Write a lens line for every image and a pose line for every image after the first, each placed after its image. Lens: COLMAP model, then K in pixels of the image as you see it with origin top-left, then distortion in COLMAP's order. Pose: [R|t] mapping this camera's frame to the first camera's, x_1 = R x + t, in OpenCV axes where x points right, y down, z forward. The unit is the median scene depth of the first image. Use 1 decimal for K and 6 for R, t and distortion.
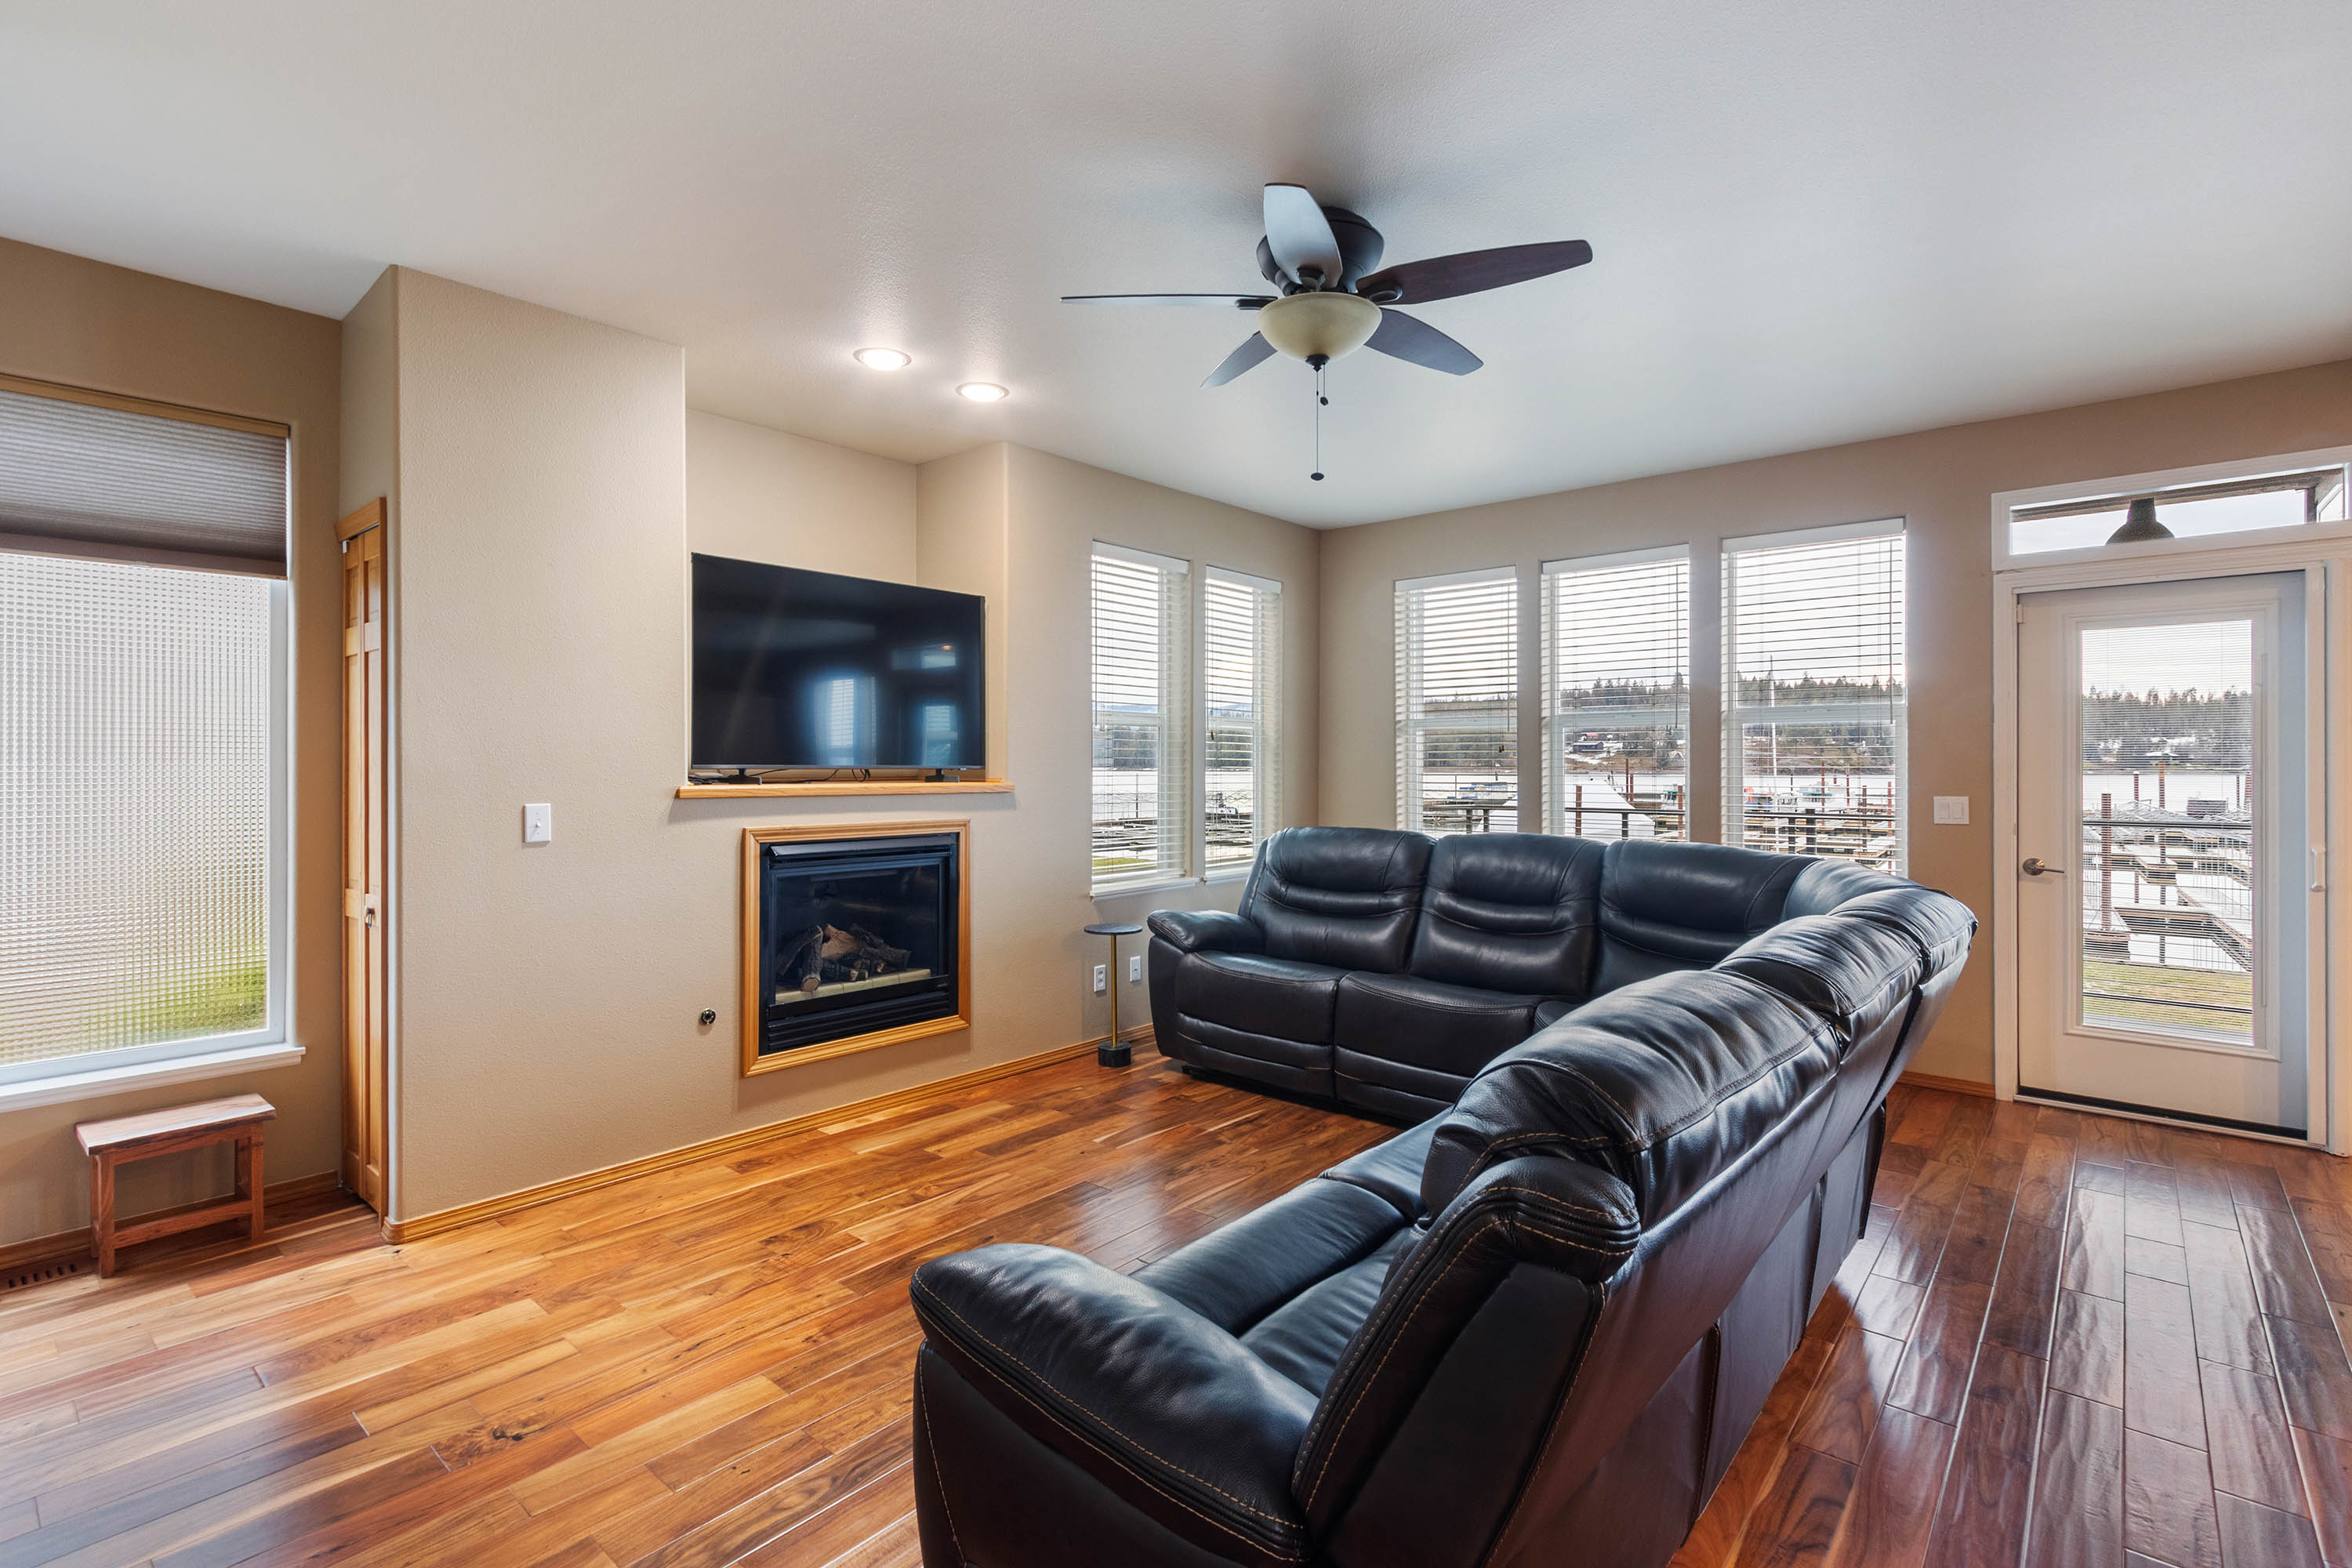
lens RADIAL K [[1070.9, 0, 1169.0], [0, 1070.9, 762.1], [0, 0, 1]] dist [0.002855, -0.000274]
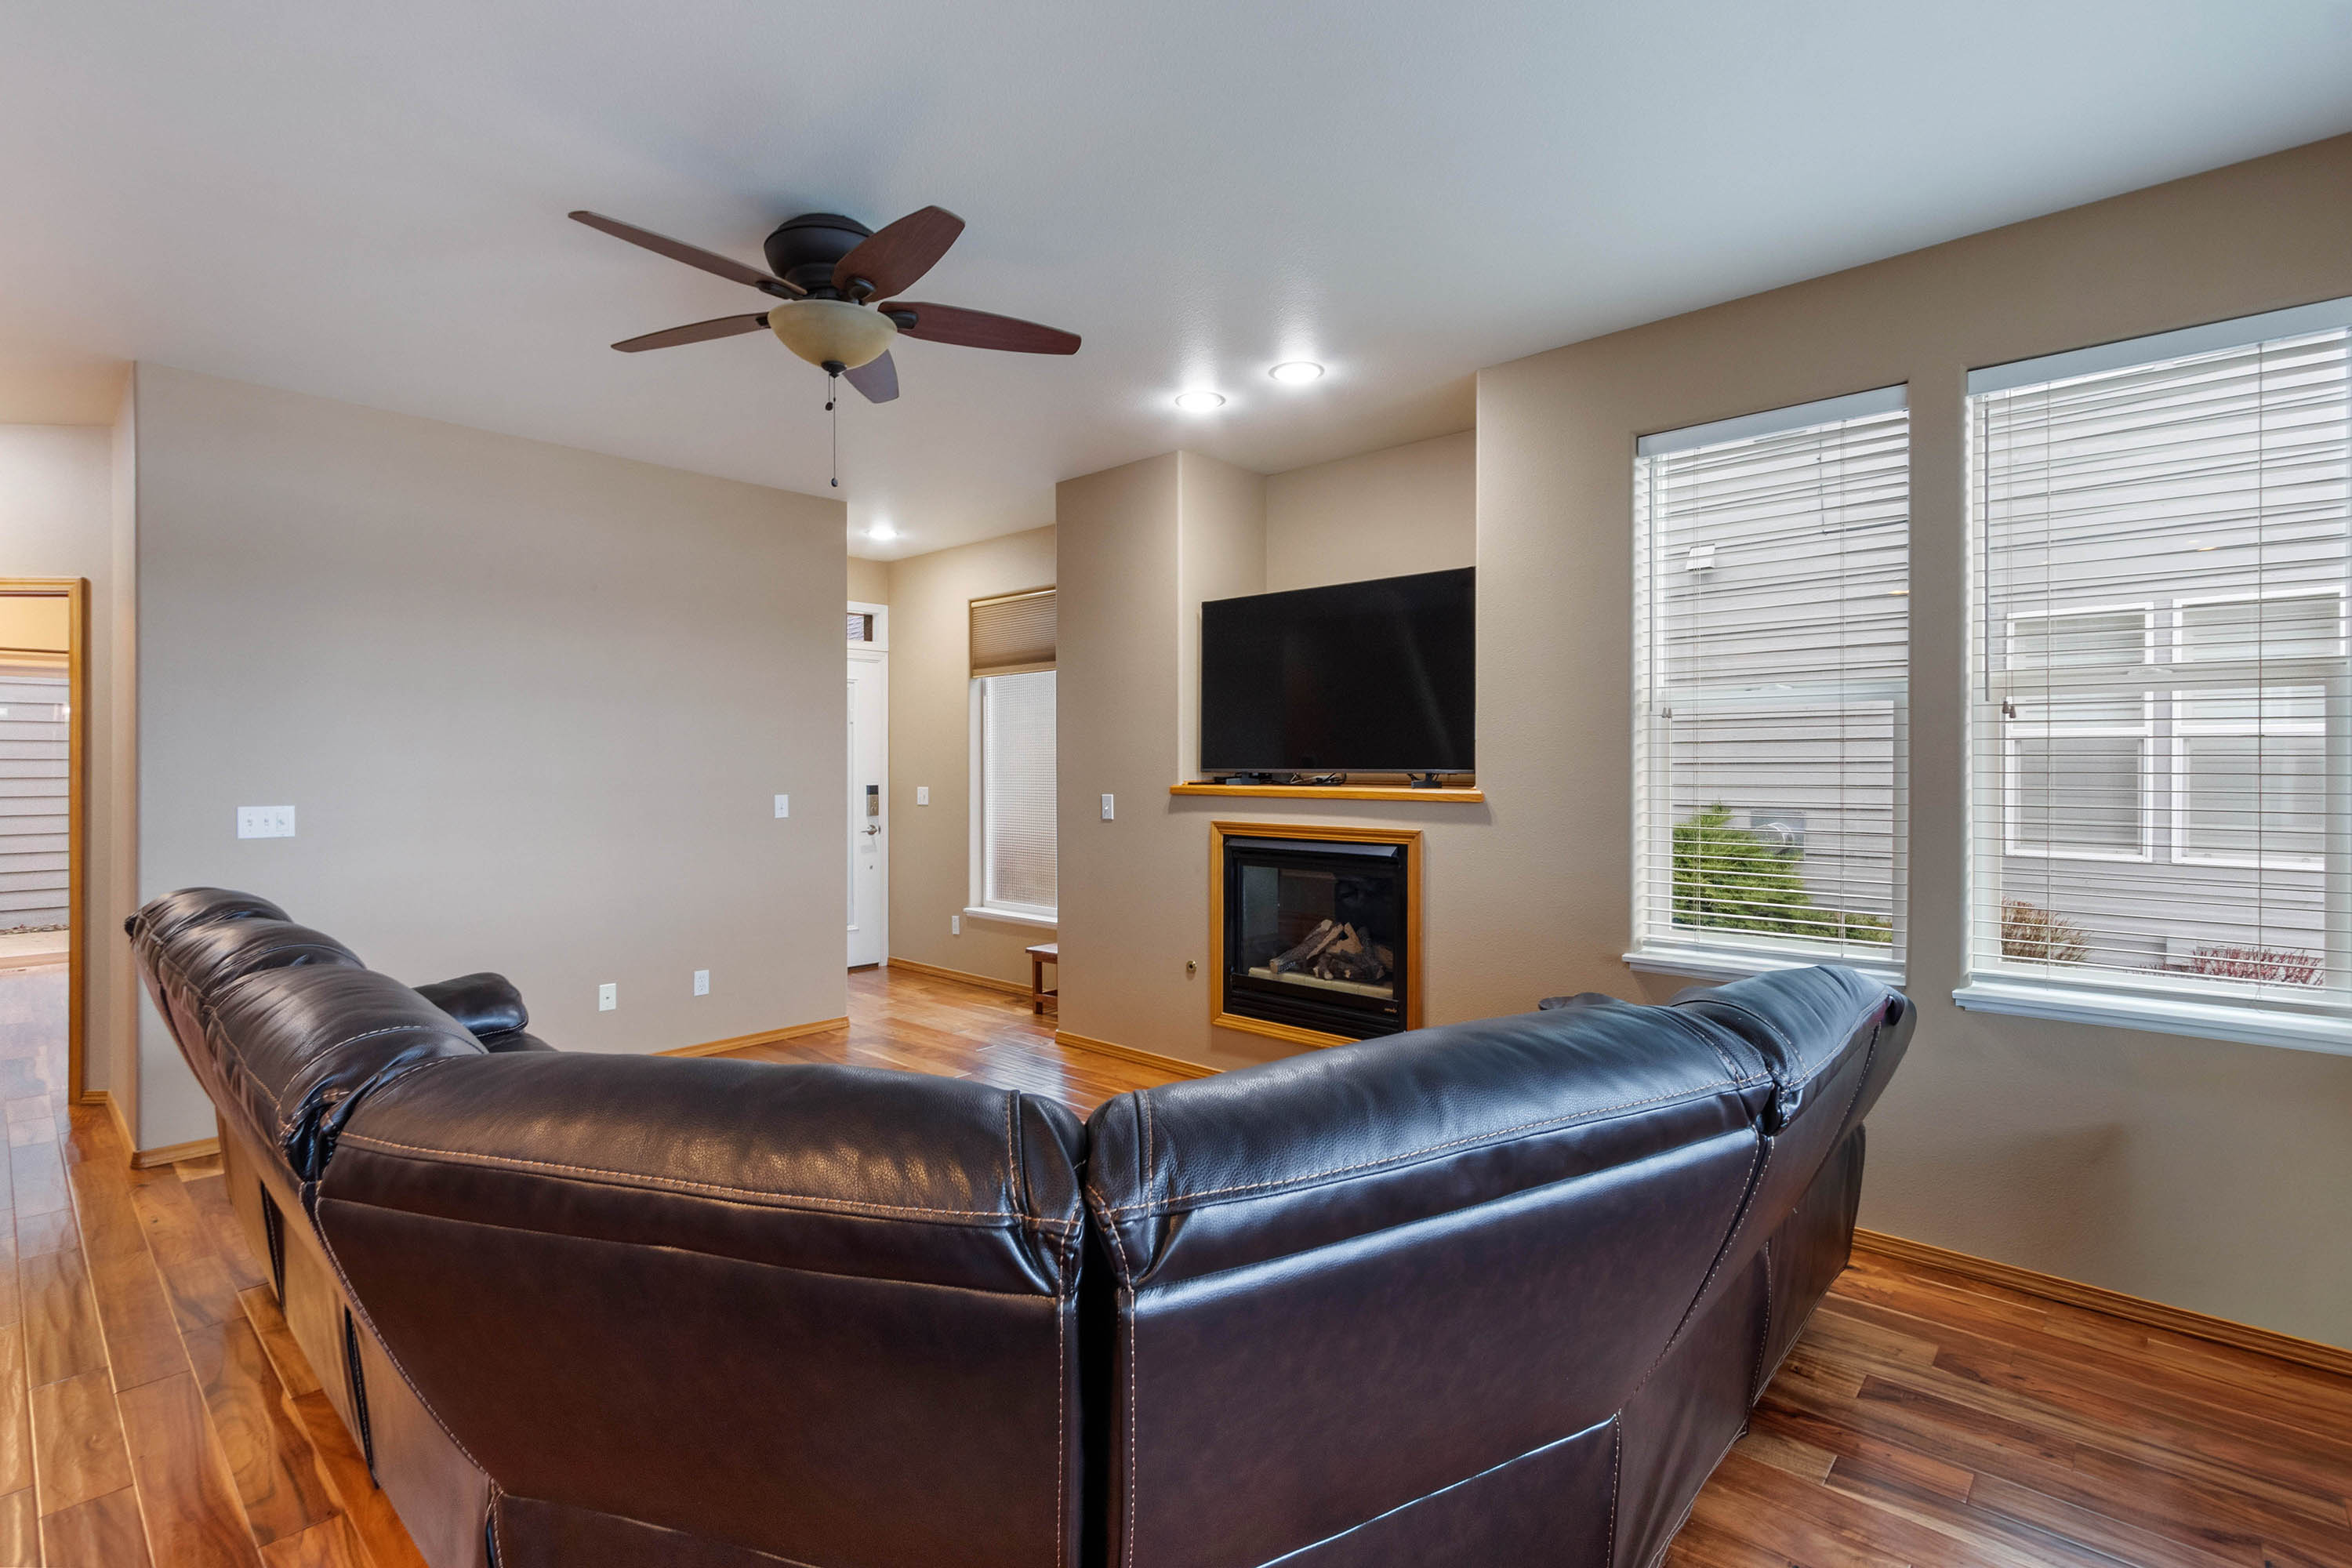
lens RADIAL K [[1070.9, 0, 1169.0], [0, 1070.9, 762.1], [0, 0, 1]] dist [0.002855, -0.000274]
pose [[-0.003287, -0.013872, -0.999898, 0.816615], [0.001661, 0.999902, -0.013878, 0.011014], [0.999993, -0.001706, -0.003264, 0.943772]]
